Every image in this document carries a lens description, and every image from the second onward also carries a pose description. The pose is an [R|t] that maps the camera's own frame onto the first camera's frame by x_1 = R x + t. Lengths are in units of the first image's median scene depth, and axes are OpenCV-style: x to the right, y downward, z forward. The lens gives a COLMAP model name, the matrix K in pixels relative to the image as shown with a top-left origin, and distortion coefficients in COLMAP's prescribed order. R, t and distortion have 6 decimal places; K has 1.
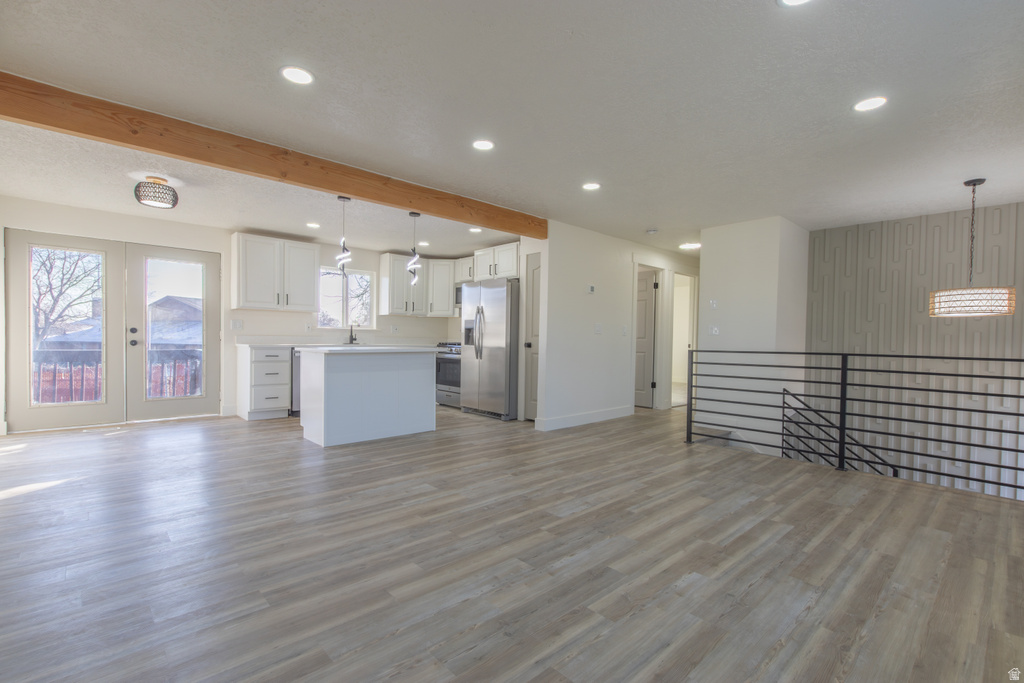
lens RADIAL K [[467.8, 0, 507.4], [0, 467.8, 346.0], [0, 0, 1]] dist [0.011515, -0.000546]
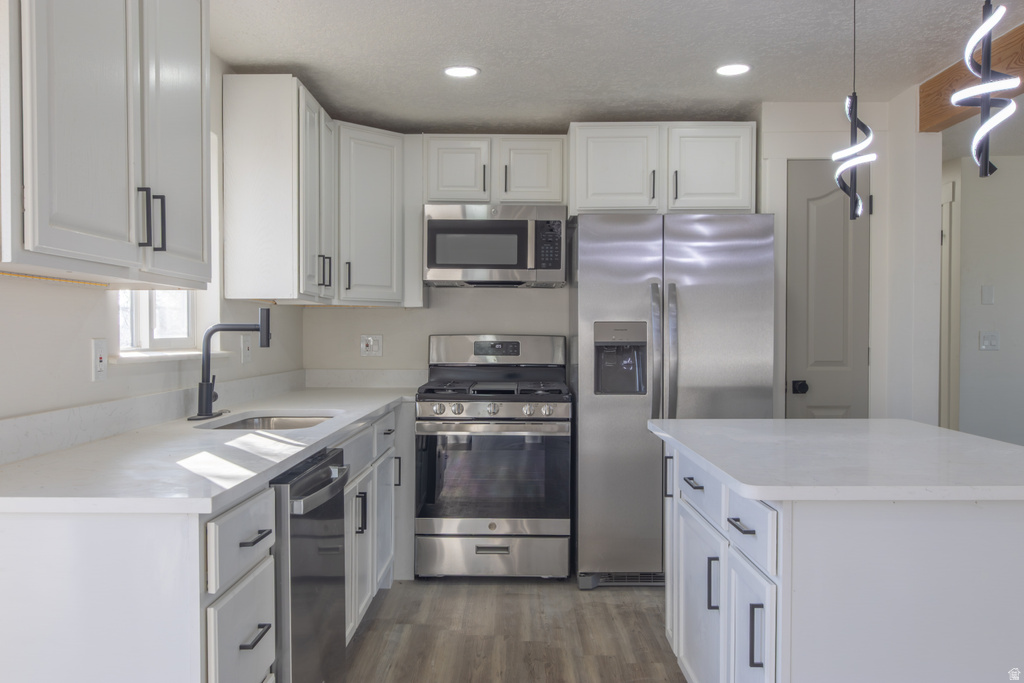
lens RADIAL K [[850.6, 0, 512.0], [0, 850.6, 341.5], [0, 0, 1]] dist [0.009378, -0.000984]
pose [[0.676801, -0.022782, 0.735813, -1.034852], [0.022030, 0.999700, 0.010690, -0.084588], [-0.735836, 0.008975, 0.677100, 1.080792]]
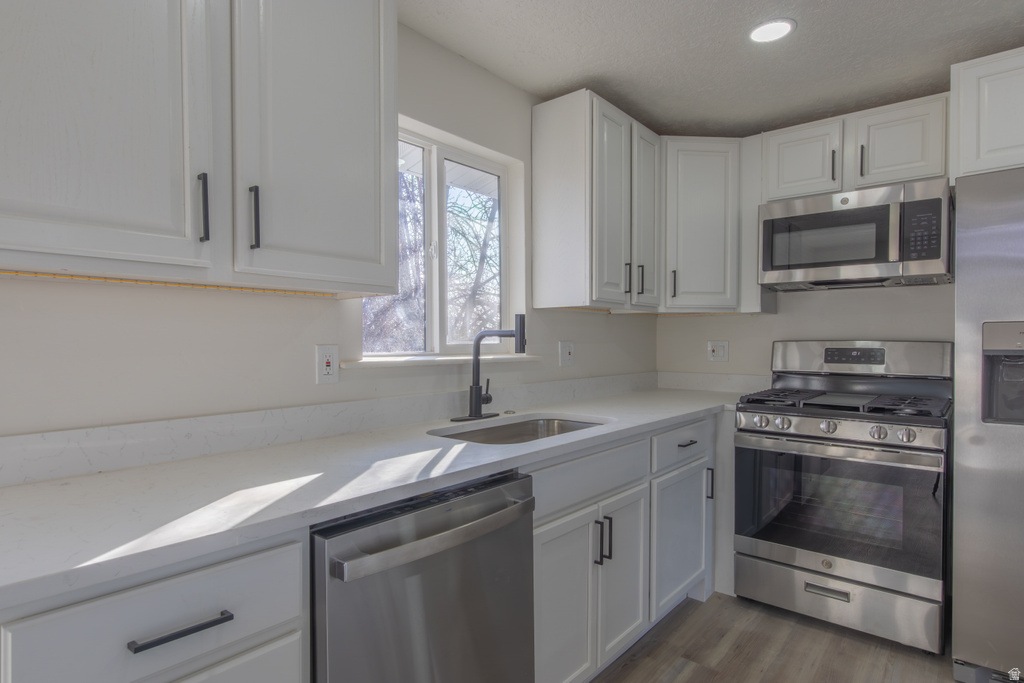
lens RADIAL K [[553.6, 0, 510.0], [0, 553.6, 347.2], [0, 0, 1]] dist [0.015901, -0.010166]
pose [[0.990834, -0.019657, 0.133650, -0.665287], [0.020017, 0.999799, -0.001352, -0.080725], [-0.133597, 0.004015, 0.991028, 1.286017]]
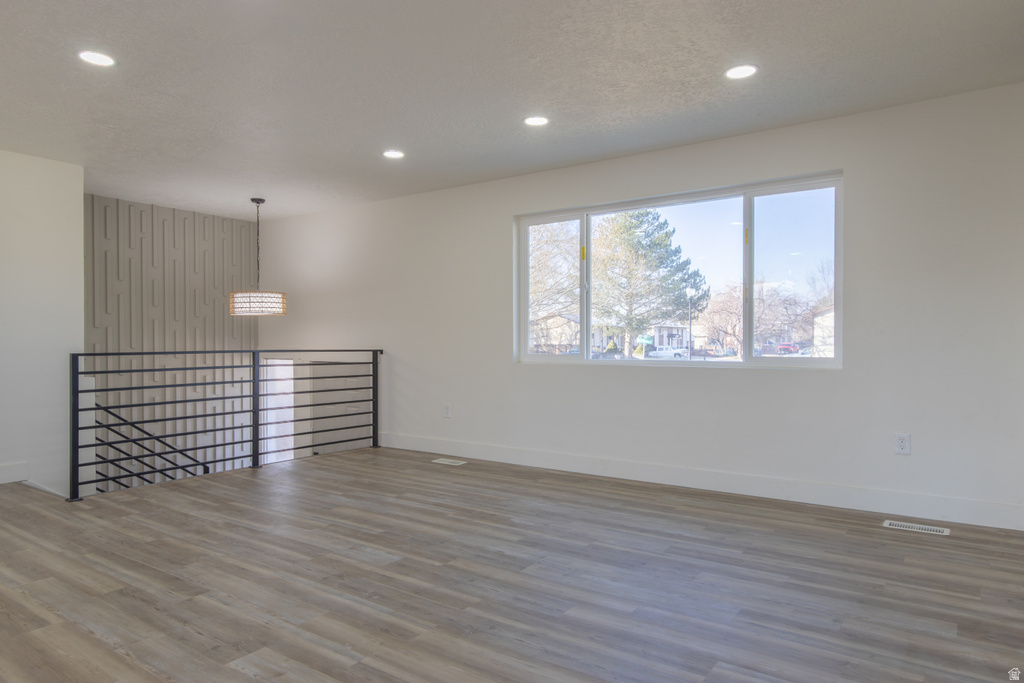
lens RADIAL K [[647.5, 0, 512.0], [0, 647.5, 341.5], [0, 0, 1]] dist [-0.001329, 0.000001]
pose [[-0.213889, -0.014406, 0.976752, -0.745564], [0.011485, 0.999785, 0.017261, -0.019712], [-0.976790, 0.014910, -0.213677, 0.770528]]
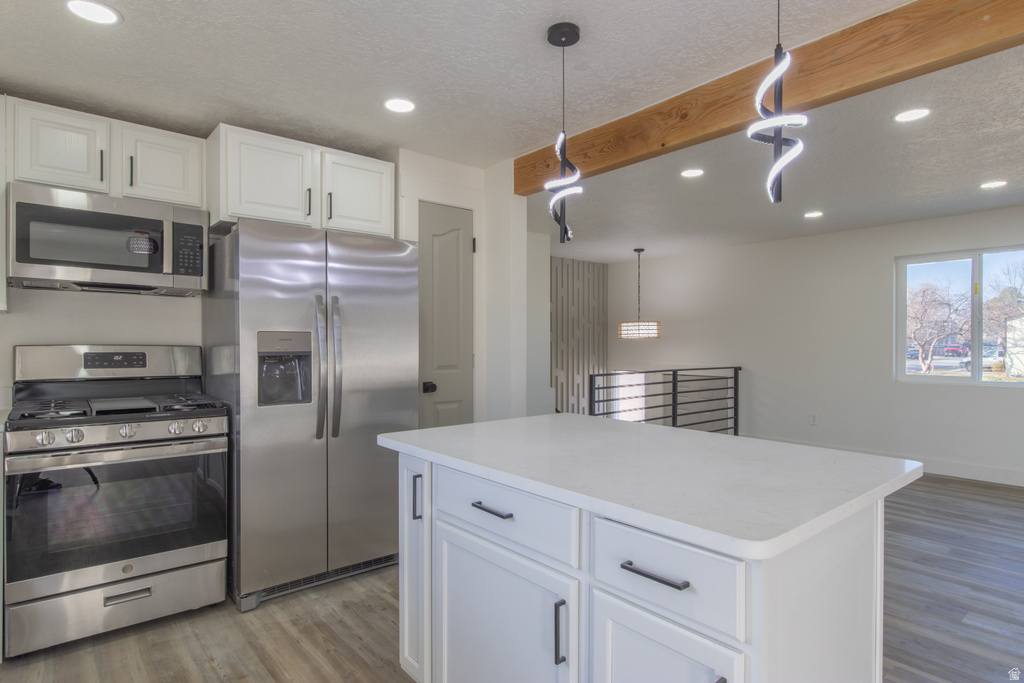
lens RADIAL K [[553.6, 0, 510.0], [0, 553.6, 347.2], [0, 0, 1]] dist [0.015901, -0.010166]
pose [[0.044984, -0.021874, 0.998748, -0.834684], [0.016387, 0.999642, 0.021156, -0.085652], [-0.998853, 0.015415, 0.045326, 1.398867]]
